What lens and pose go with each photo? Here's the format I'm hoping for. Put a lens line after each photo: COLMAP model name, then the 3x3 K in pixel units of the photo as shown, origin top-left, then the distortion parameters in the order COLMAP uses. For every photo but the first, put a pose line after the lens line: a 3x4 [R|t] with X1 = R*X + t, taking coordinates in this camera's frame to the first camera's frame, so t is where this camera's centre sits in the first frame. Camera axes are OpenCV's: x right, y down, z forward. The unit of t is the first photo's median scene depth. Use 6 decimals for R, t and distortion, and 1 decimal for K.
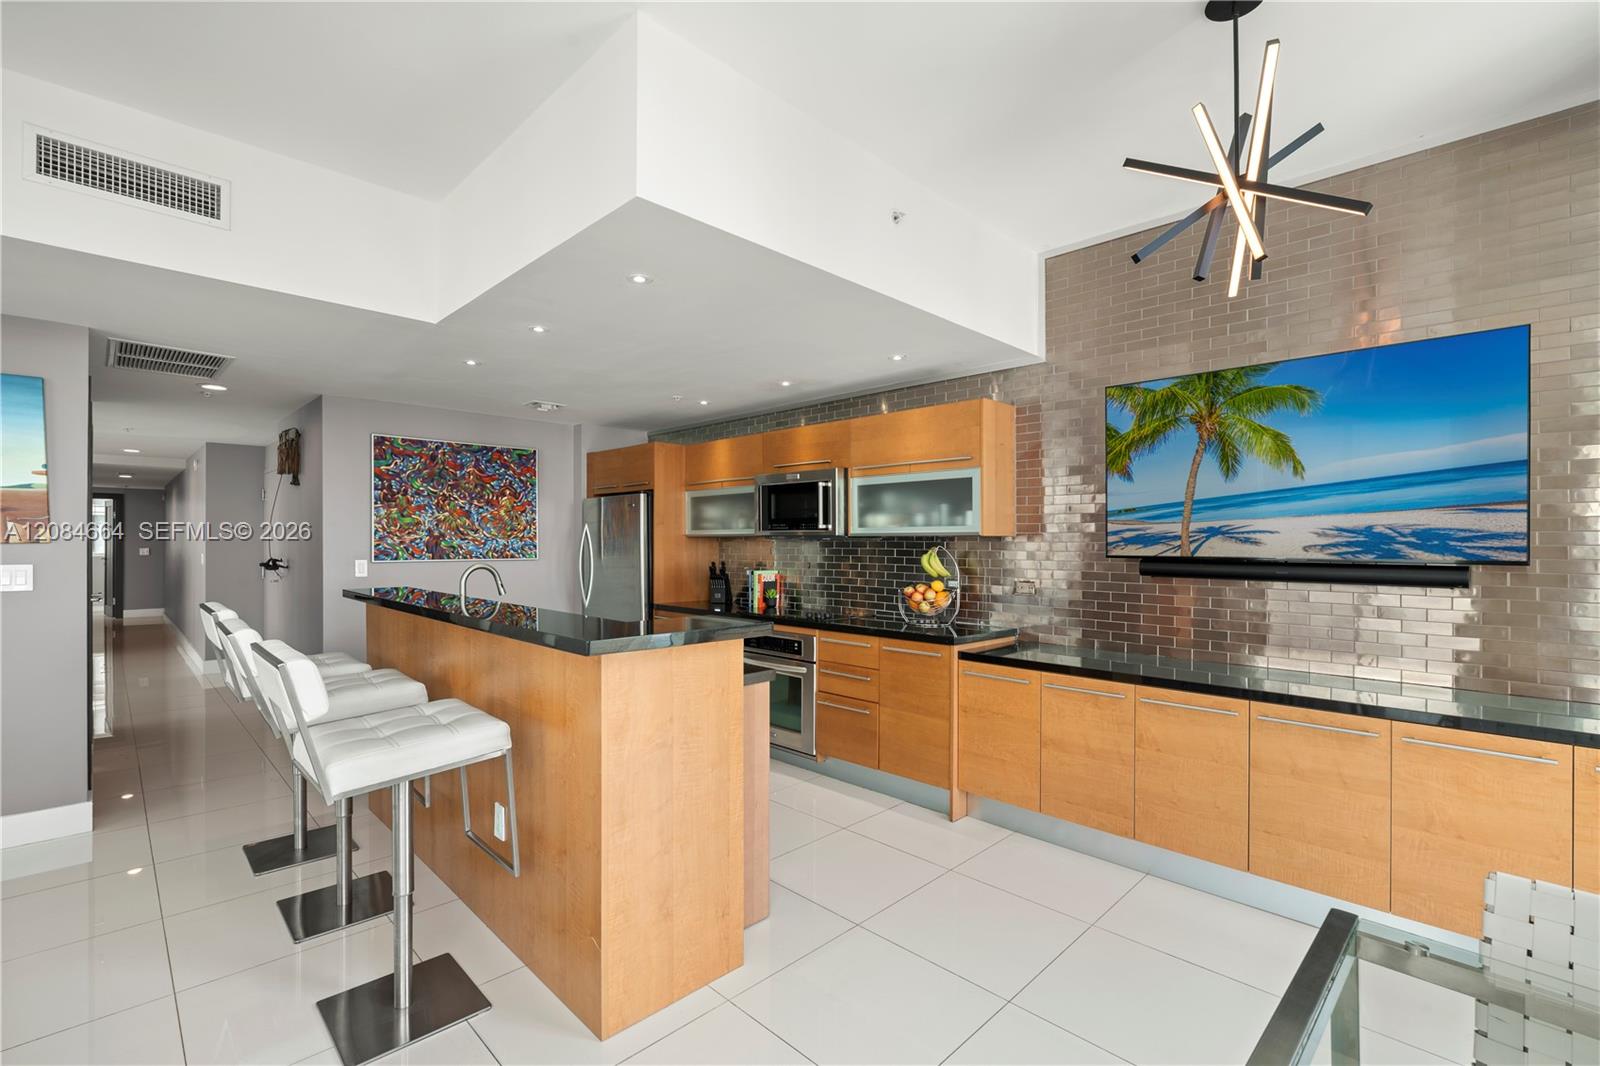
lens RADIAL K [[708.9, 0, 797.9], [0, 708.9, 540.8], [0, 0, 1]] dist [-0.007998, 0.000290]
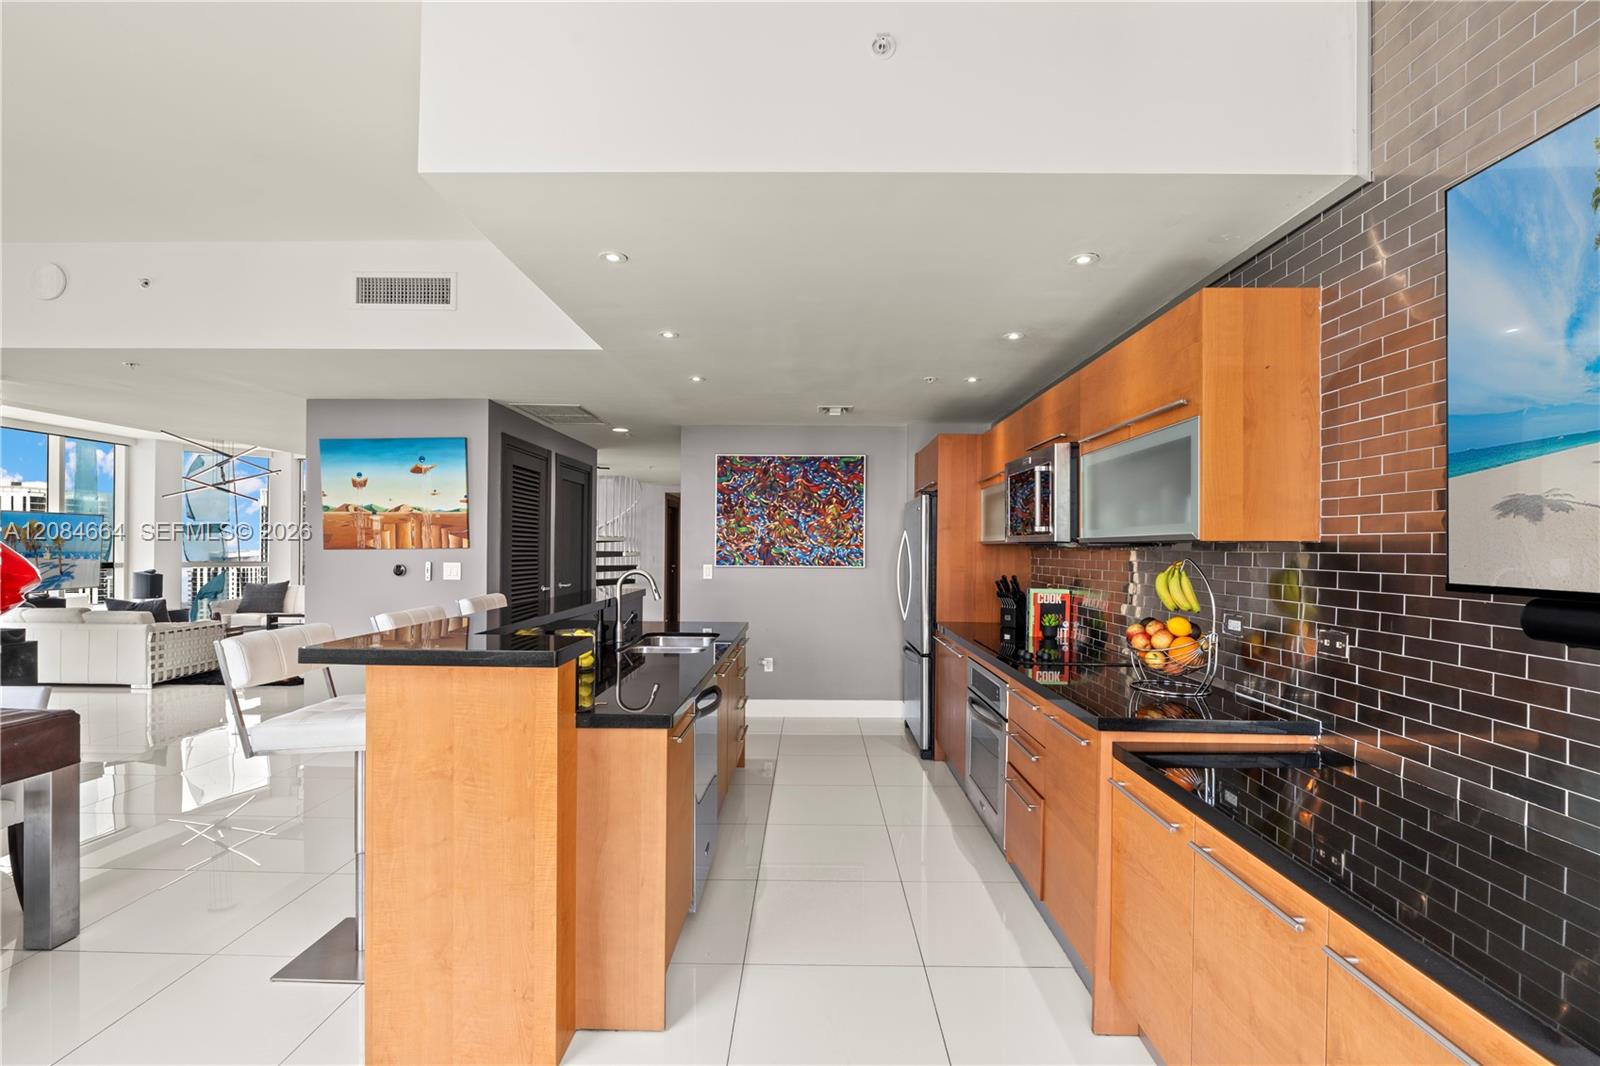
lens RADIAL K [[713.5, 0, 801.7], [0, 713.5, 547.7], [0, 0, 1]] dist [-0.004692, 0.000365]
pose [[0.700315, 0.002375, -0.713830, 0.309761], [-0.004516, 0.999989, -0.001104, 0.000256], [0.713820, 0.003996, 0.700318, 0.278941]]
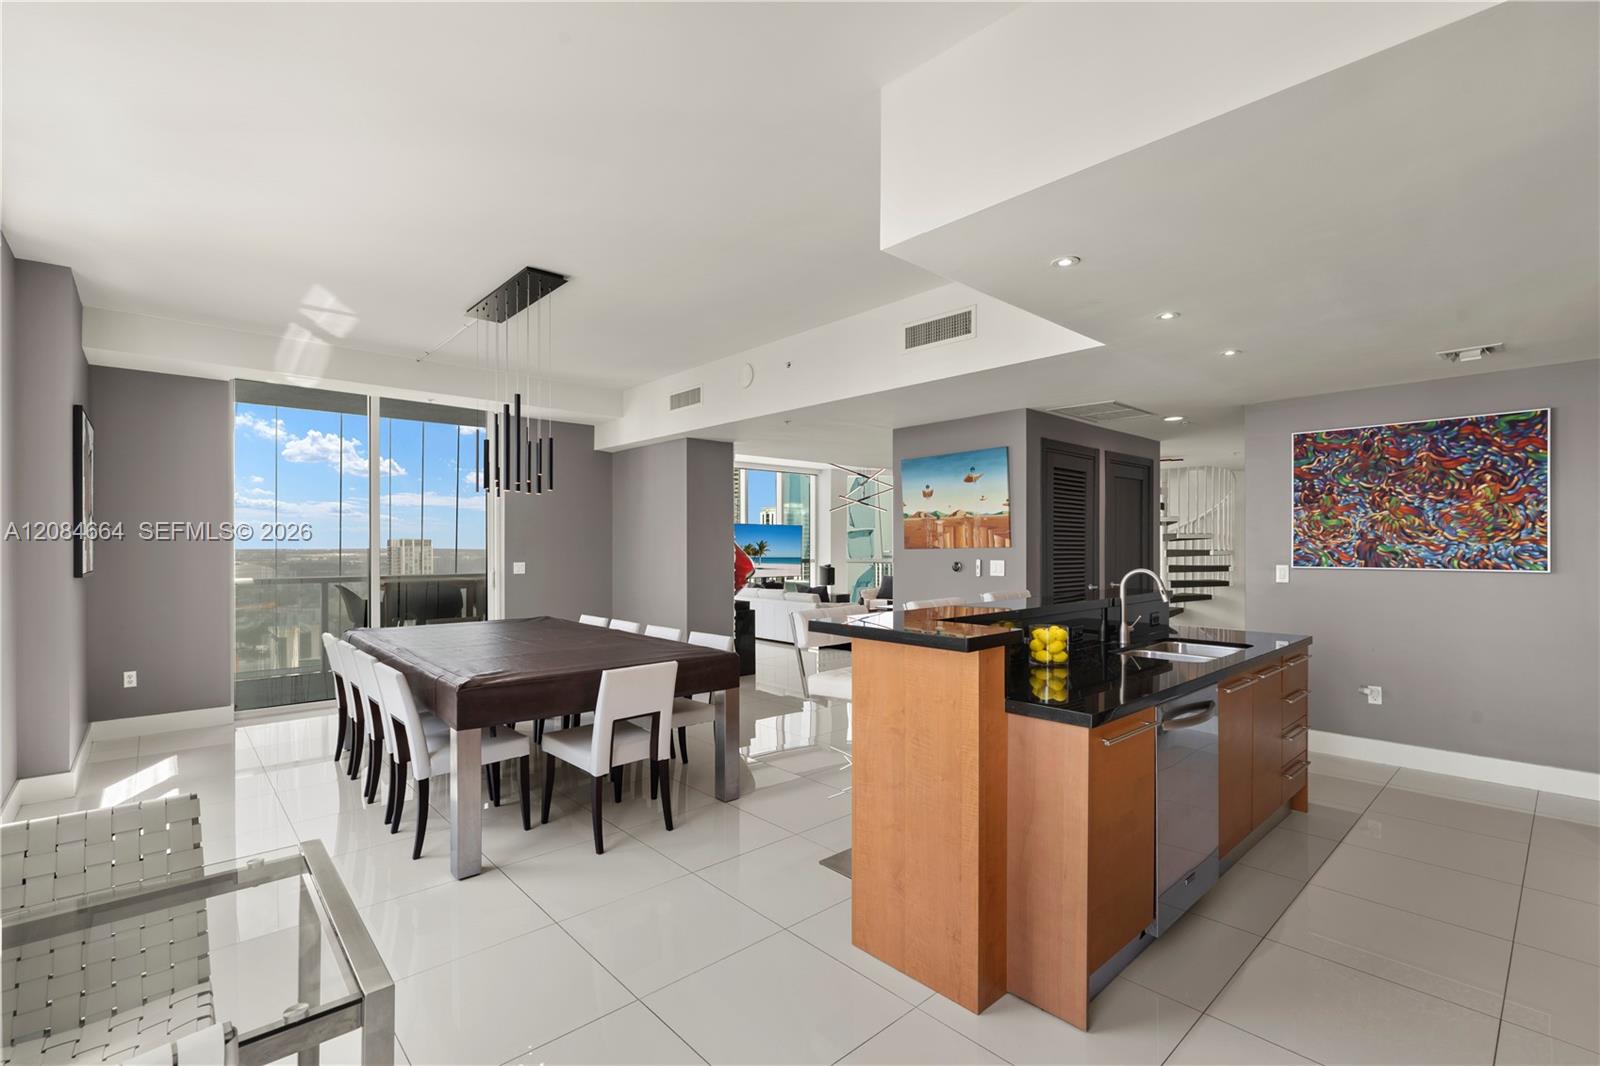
lens RADIAL K [[719.9, 0, 798.9], [0, 719.9, 542.9], [0, 0, 1]] dist [-0.004049, 0.000489]
pose [[-0.038206, -0.004972, -0.999258, 0.377724], [0.002344, 0.999984, -0.005065, -0.000004], [0.999267, -0.002536, -0.038194, 0.357913]]
